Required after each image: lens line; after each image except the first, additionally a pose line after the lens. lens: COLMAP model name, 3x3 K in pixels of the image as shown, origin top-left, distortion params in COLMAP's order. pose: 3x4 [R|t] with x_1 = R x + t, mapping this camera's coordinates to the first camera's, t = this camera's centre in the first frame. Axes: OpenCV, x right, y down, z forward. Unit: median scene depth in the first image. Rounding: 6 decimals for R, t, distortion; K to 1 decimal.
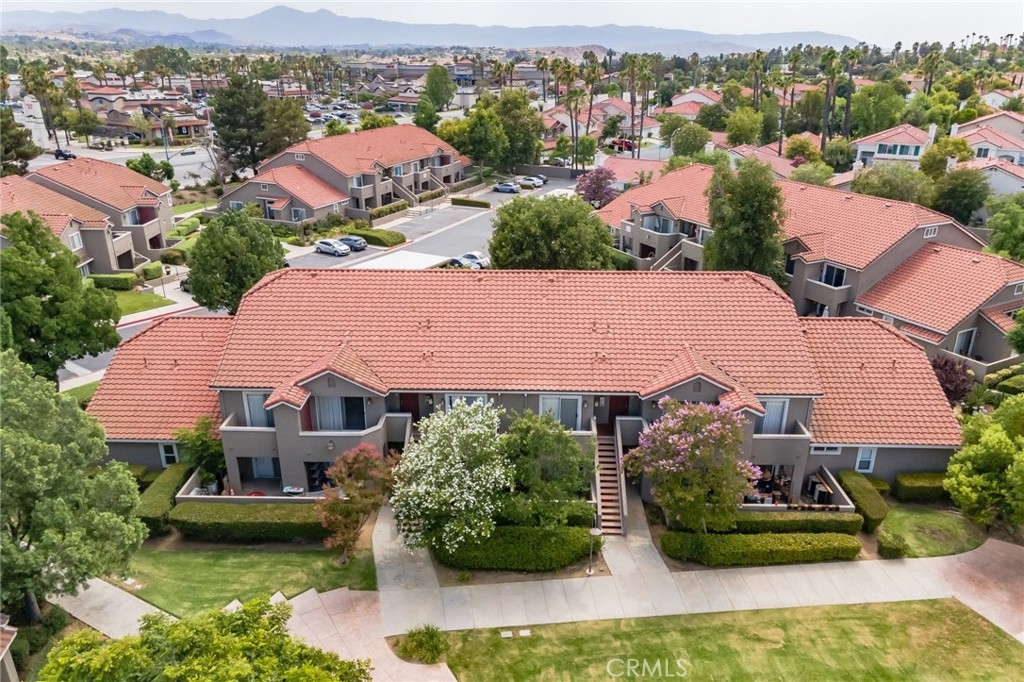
lens RADIAL K [[749.6, 0, 512.0], [0, 749.6, 341.0], [0, 0, 1]] dist [0.013706, 0.057456]
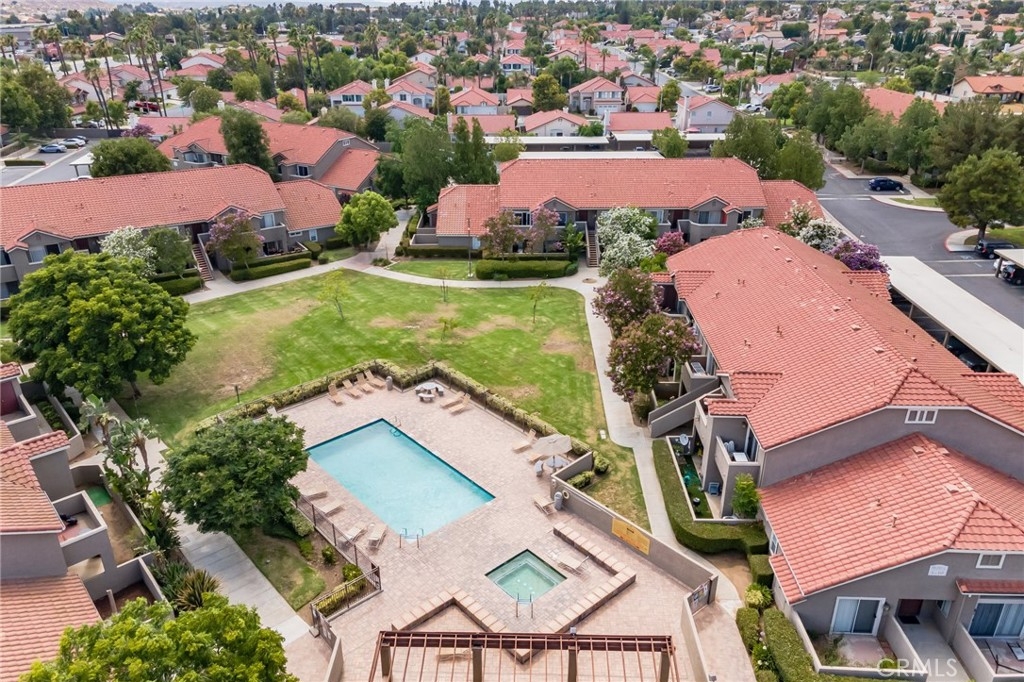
lens RADIAL K [[749.6, 0, 512.0], [0, 749.6, 341.0], [0, 0, 1]] dist [0.013706, 0.057456]
pose [[0.829847, -0.233866, 0.506618, -0.079626], [0.205250, 0.972212, 0.112591, 0.097553], [-0.518871, 0.010550, 0.854787, -0.376205]]
